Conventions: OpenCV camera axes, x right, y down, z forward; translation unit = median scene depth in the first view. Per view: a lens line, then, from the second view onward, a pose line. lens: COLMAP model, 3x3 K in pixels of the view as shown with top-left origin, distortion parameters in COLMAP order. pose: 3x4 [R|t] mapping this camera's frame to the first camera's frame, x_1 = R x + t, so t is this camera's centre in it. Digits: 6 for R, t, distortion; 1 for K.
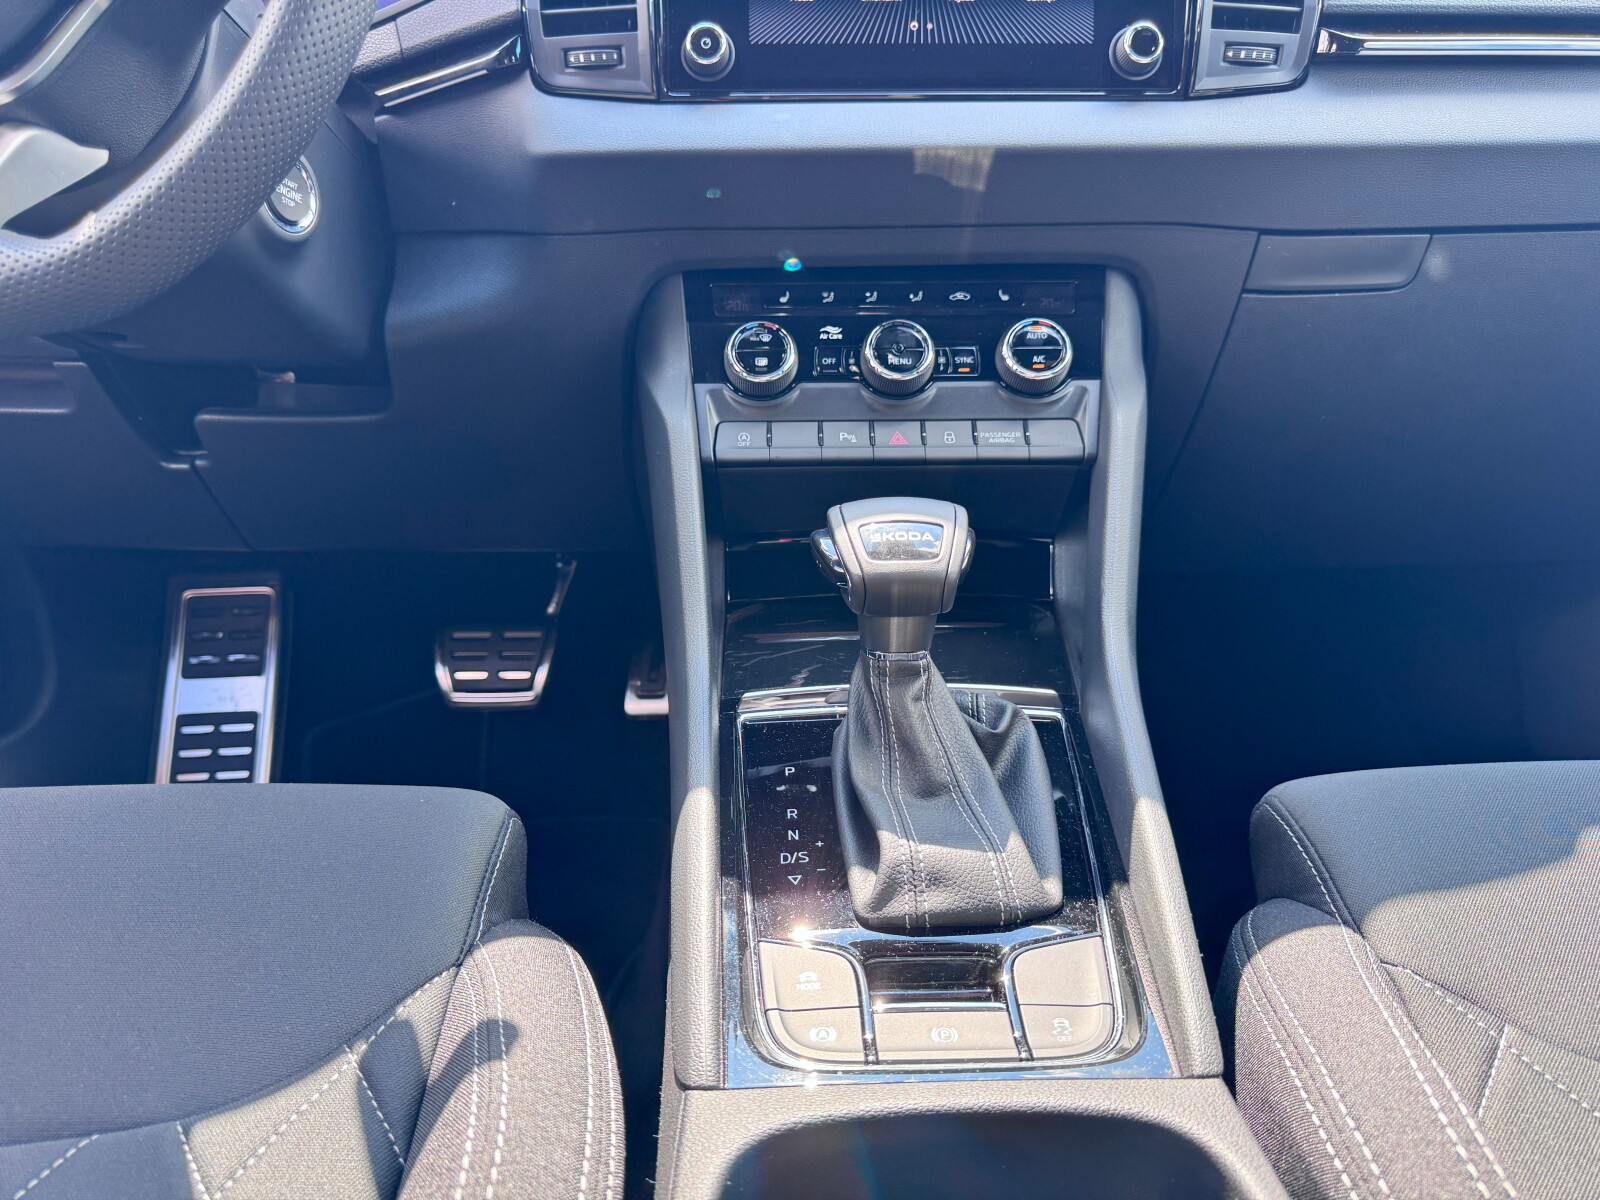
lens RADIAL K [[1157.9, 0, 797.6], [0, 1157.9, 598.1], [0, 0, 1]] dist [0.004656, -0.011642]
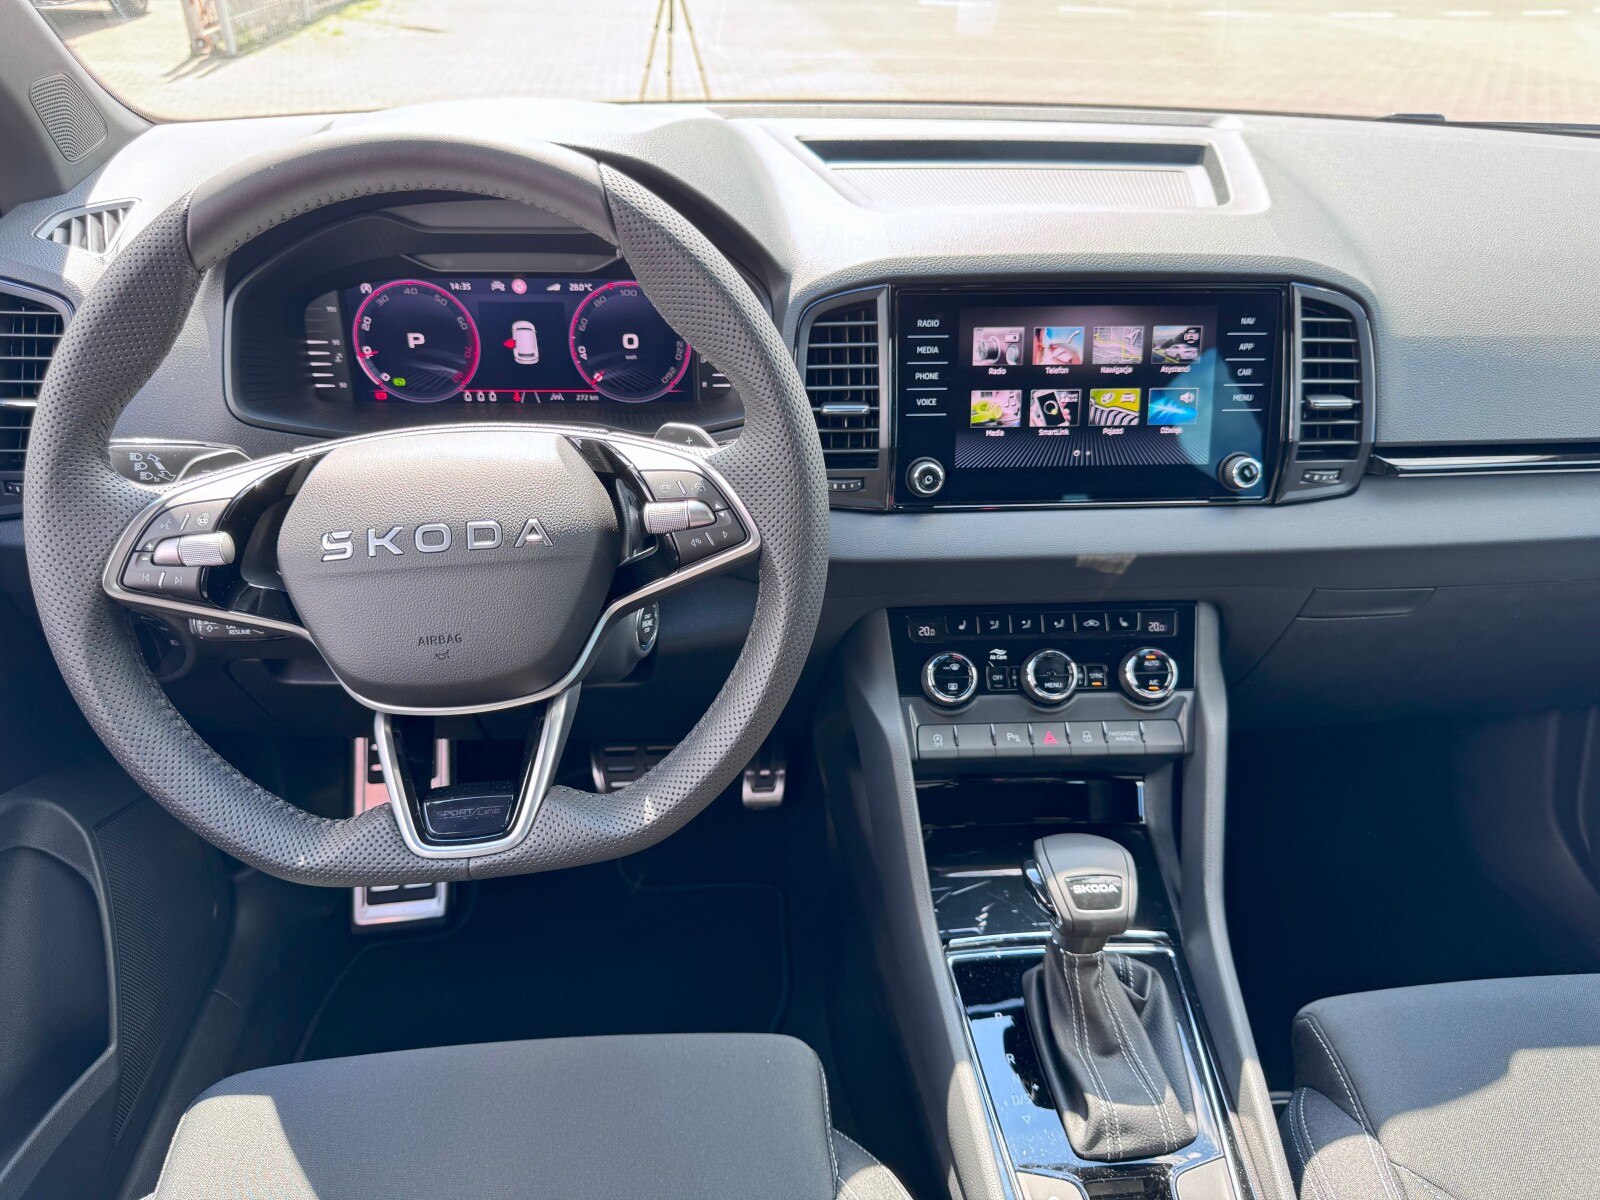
lens RADIAL K [[1157.9, 0, 804.8], [0, 1157.9, 604.1], [0, 0, 1]] dist [0.004656, -0.011642]
pose [[0.997672, -0.013801, 0.066778, -0.301346], [0.004682, 0.990858, 0.134825, -0.497189], [-0.068028, -0.134199, 0.988617, -0.324356]]
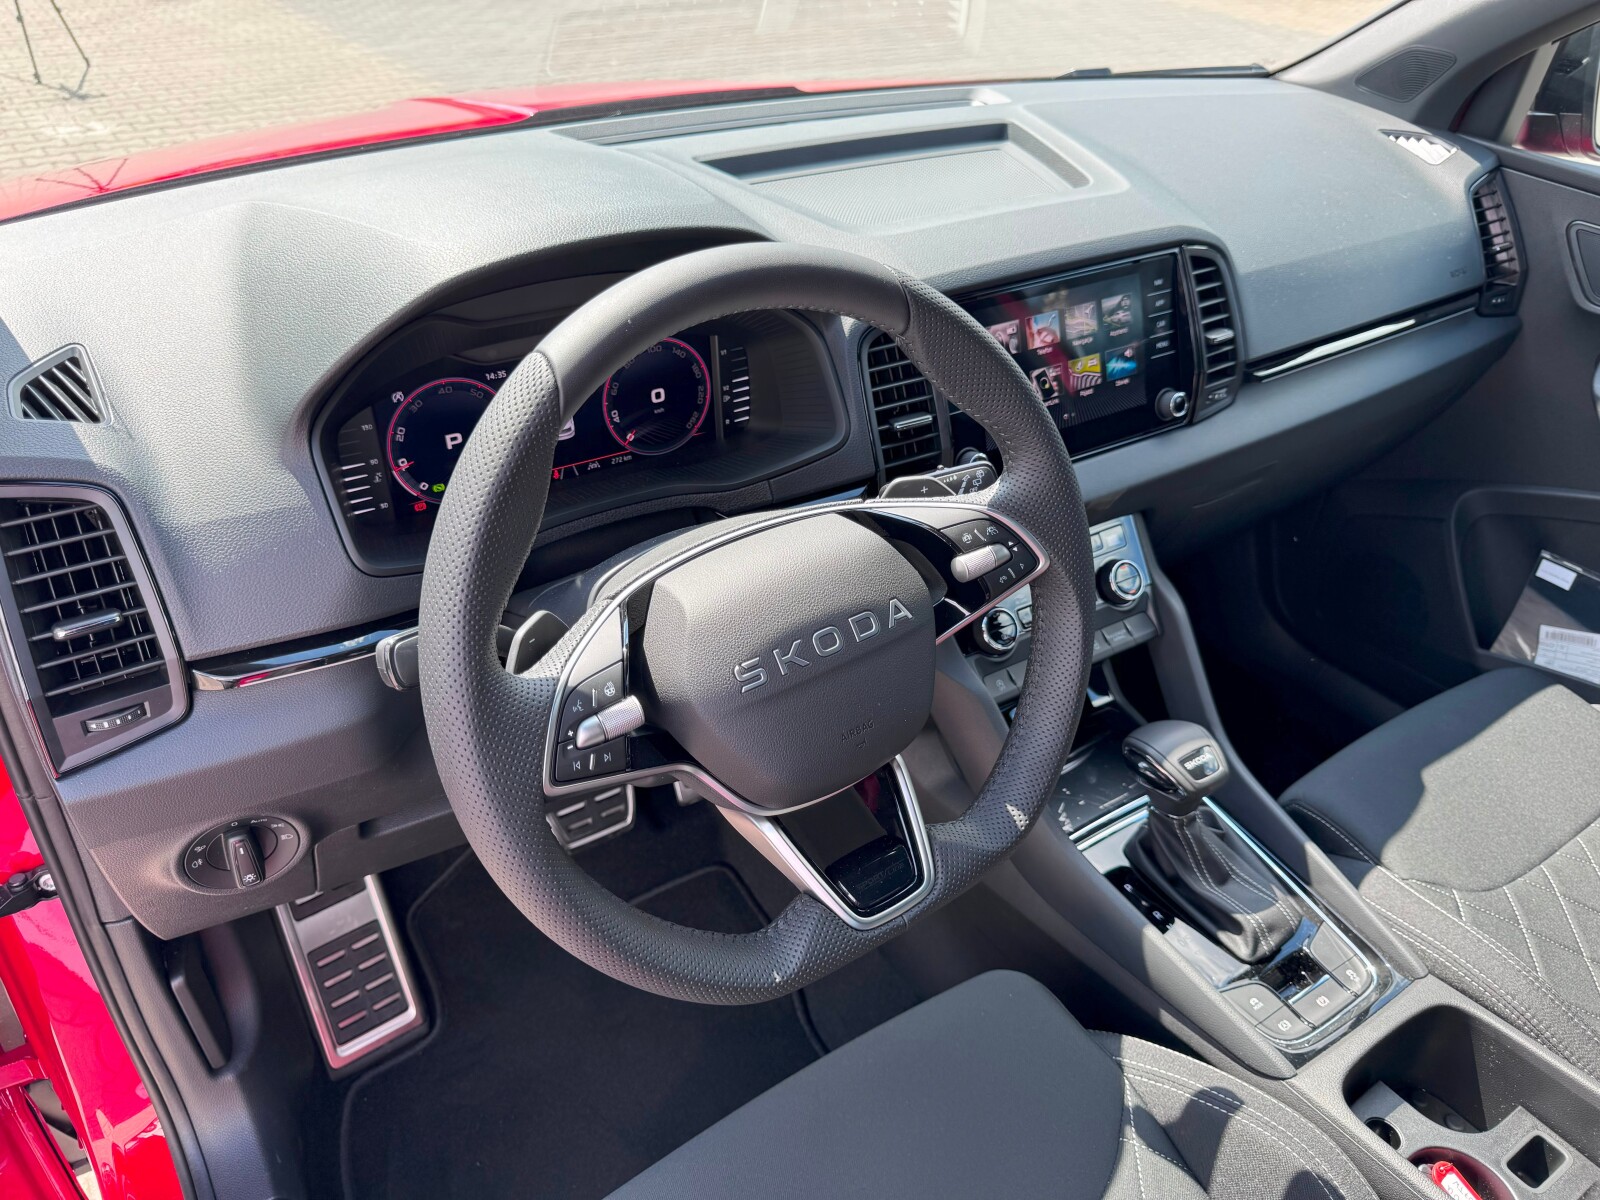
lens RADIAL K [[1157.9, 0, 812.7], [0, 1157.9, 603.1], [0, 0, 1]] dist [0.004656, -0.011642]
pose [[0.846794, -0.281097, 0.451581, -0.963275], [0.186914, 0.952067, 0.242139, -0.690426], [-0.498000, -0.120635, 0.858745, -0.210993]]
